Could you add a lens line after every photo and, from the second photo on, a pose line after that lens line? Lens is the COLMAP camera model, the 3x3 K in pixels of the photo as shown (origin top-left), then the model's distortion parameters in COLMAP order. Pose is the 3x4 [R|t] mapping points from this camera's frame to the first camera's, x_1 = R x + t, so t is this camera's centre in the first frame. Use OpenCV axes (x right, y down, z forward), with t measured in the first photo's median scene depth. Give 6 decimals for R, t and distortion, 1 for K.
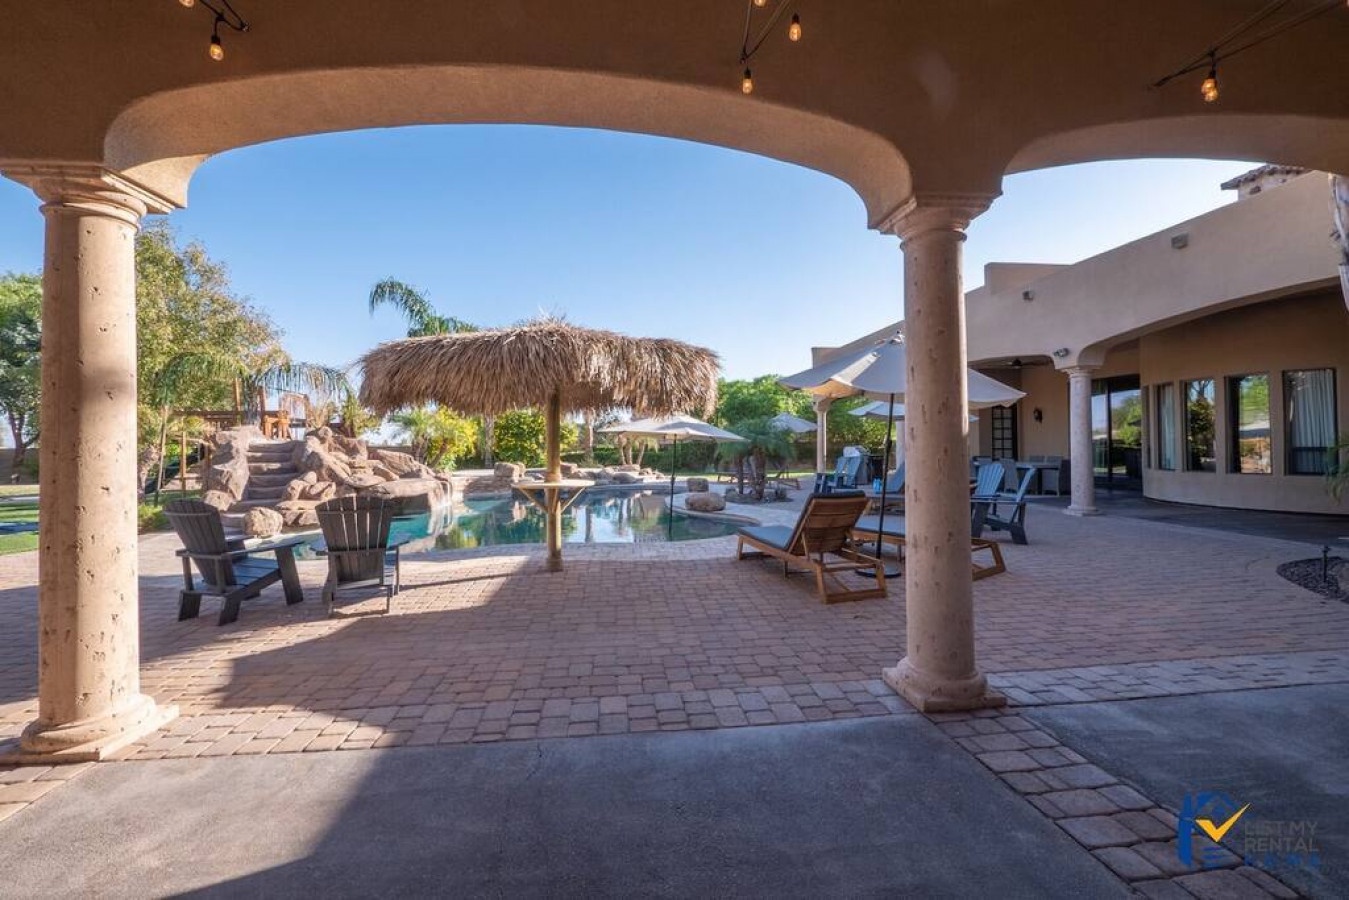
lens RADIAL K [[565.9, 0, 671.7], [0, 565.9, 442.5], [0, 0, 1]] dist [-0.013889, 0.000887]
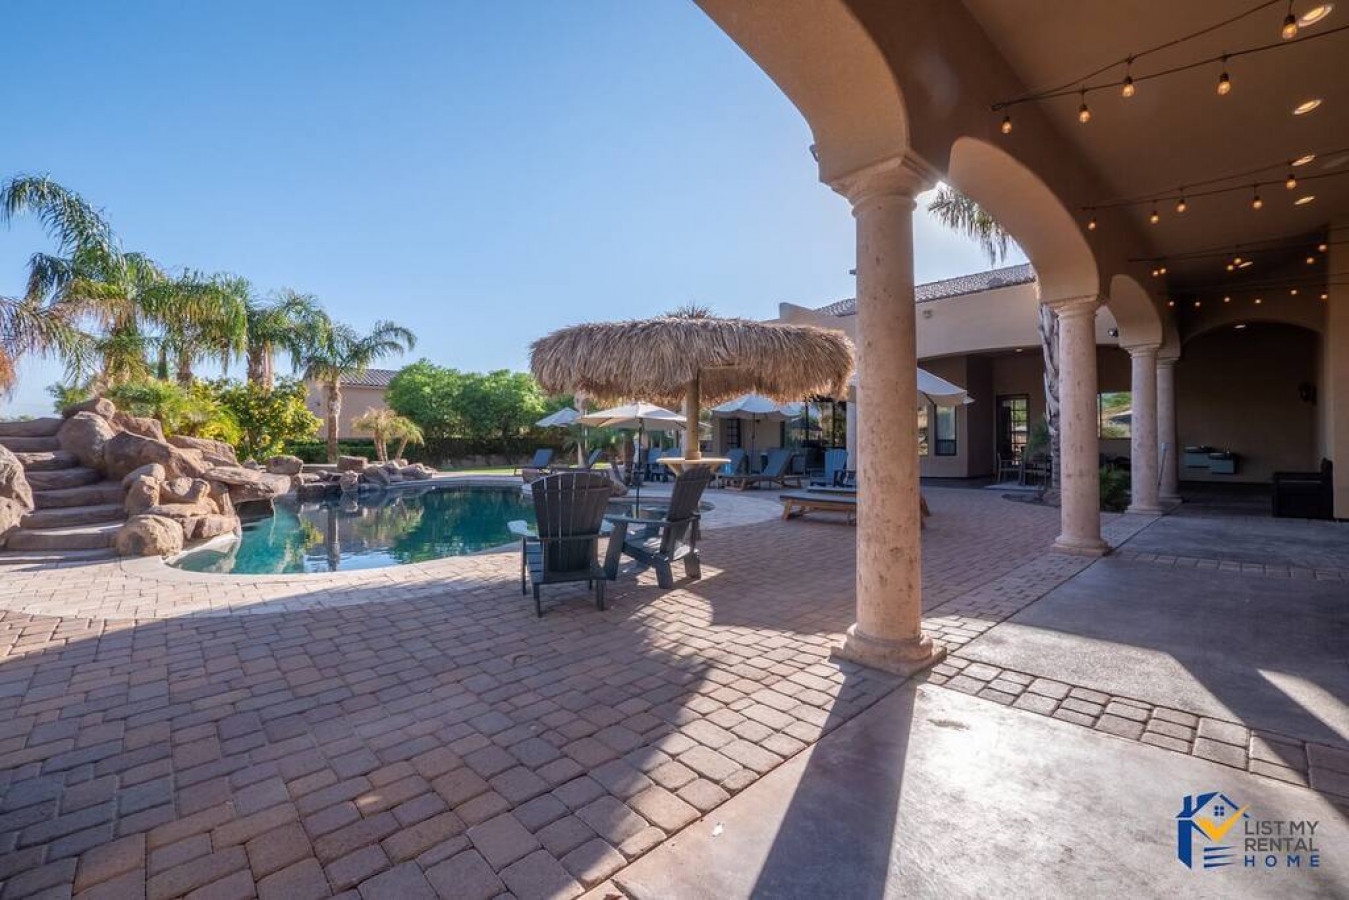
lens RADIAL K [[565.9, 0, 671.7], [0, 565.9, 442.5], [0, 0, 1]] dist [-0.013889, 0.000887]
pose [[0.799983, 0.006451, 0.599988, -0.453112], [-0.007063, 0.999974, -0.001334, 0.018993], [-0.599981, -0.003170, 0.800008, 0.071244]]
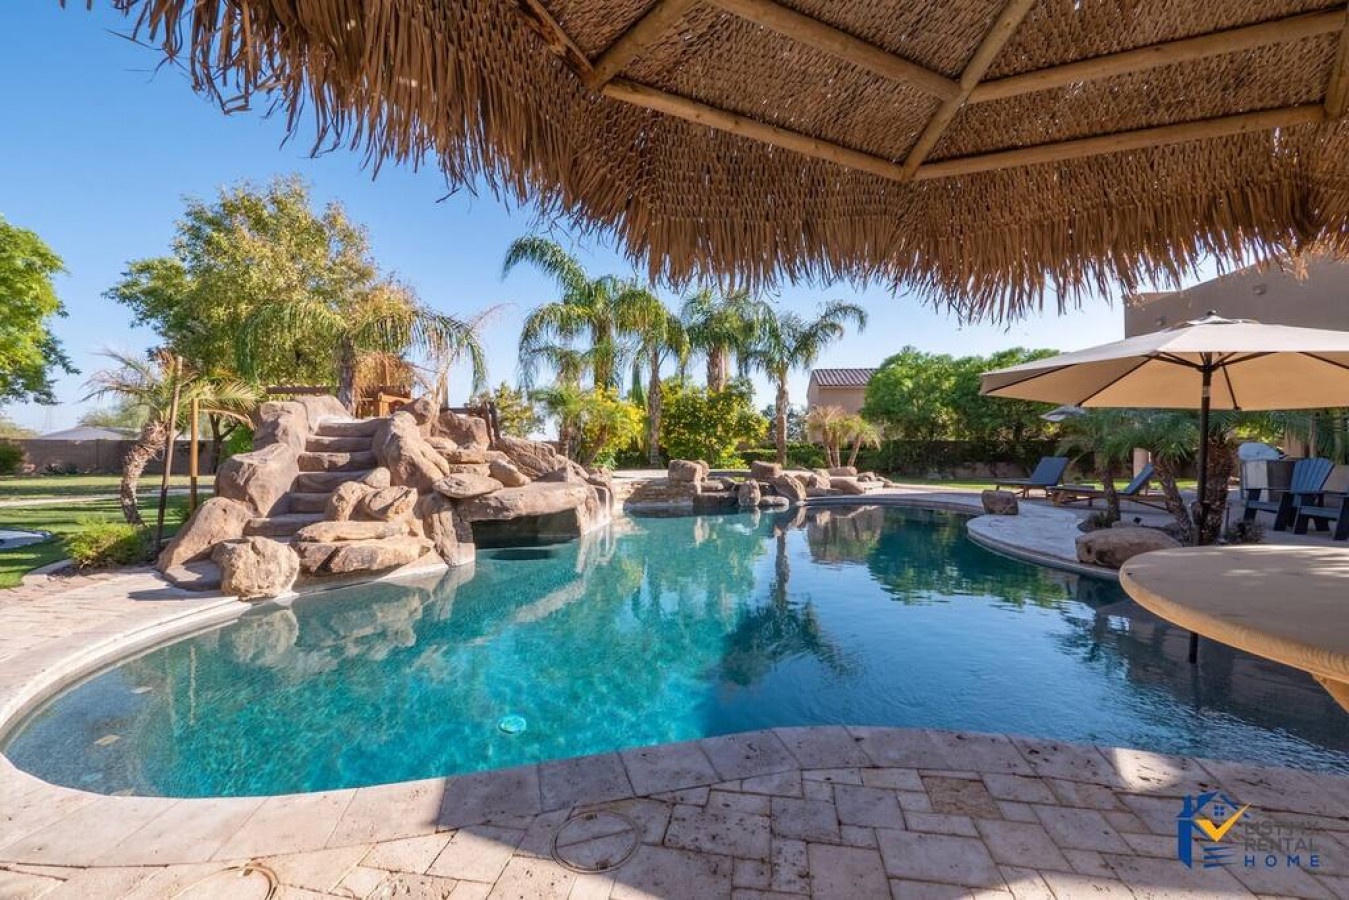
lens RADIAL K [[565.9, 0, 671.7], [0, 565.9, 442.5], [0, 0, 1]] dist [-0.013889, 0.000887]
pose [[0.966442, 0.008265, -0.256752, -0.174949], [-0.009127, 0.999956, -0.002166, 0.020566], [0.256723, 0.004437, 0.966475, 0.433915]]
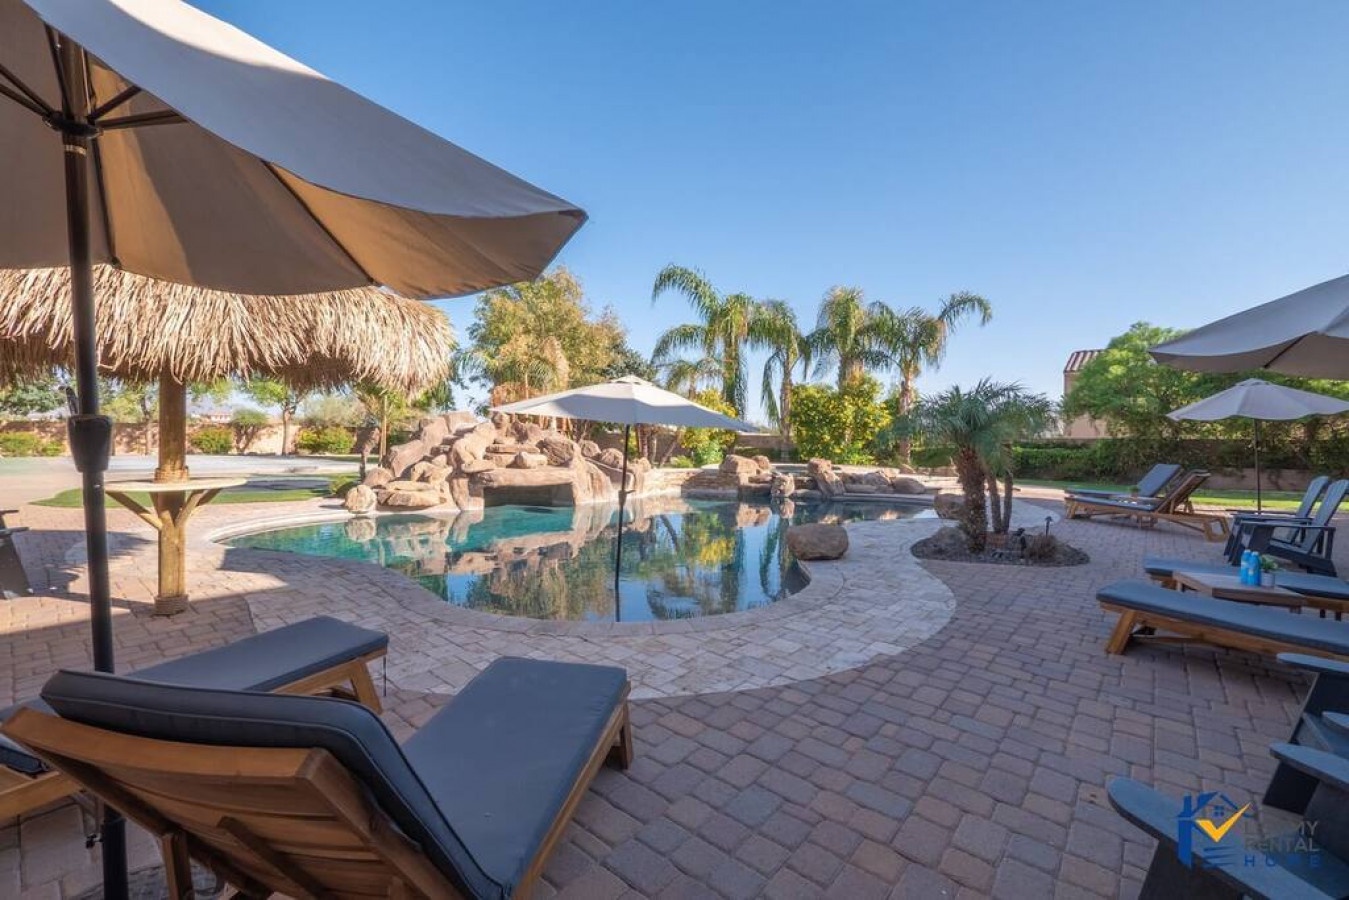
lens RADIAL K [[565.9, 0, 671.7], [0, 565.9, 442.5], [0, 0, 1]] dist [-0.013889, 0.000887]
pose [[0.685803, 0.026378, -0.727309, 0.339402], [-0.015404, 0.999645, 0.021730, -0.000240], [0.727625, -0.003698, 0.685966, 0.488911]]
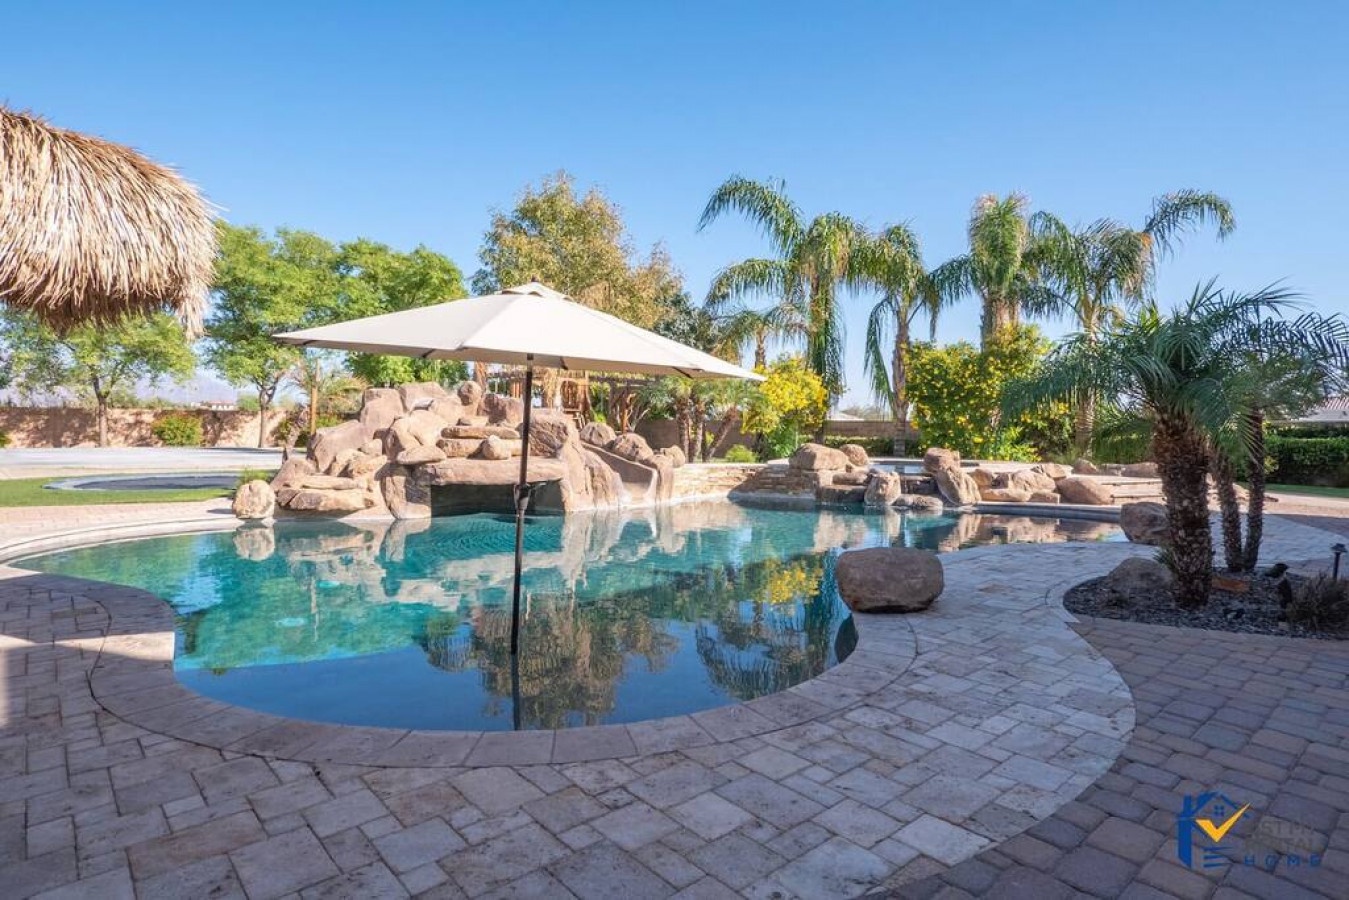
lens RADIAL K [[735.1, 0, 674.5], [0, 735.1, 450.0], [0, 0, 1]] dist [-0.000528, -0.000722]
pose [[0.584003, 0.041525, -0.810689, 0.301892], [-0.012757, 0.999037, 0.041983, 0.017097], [0.811651, -0.014176, 0.583970, 0.623637]]
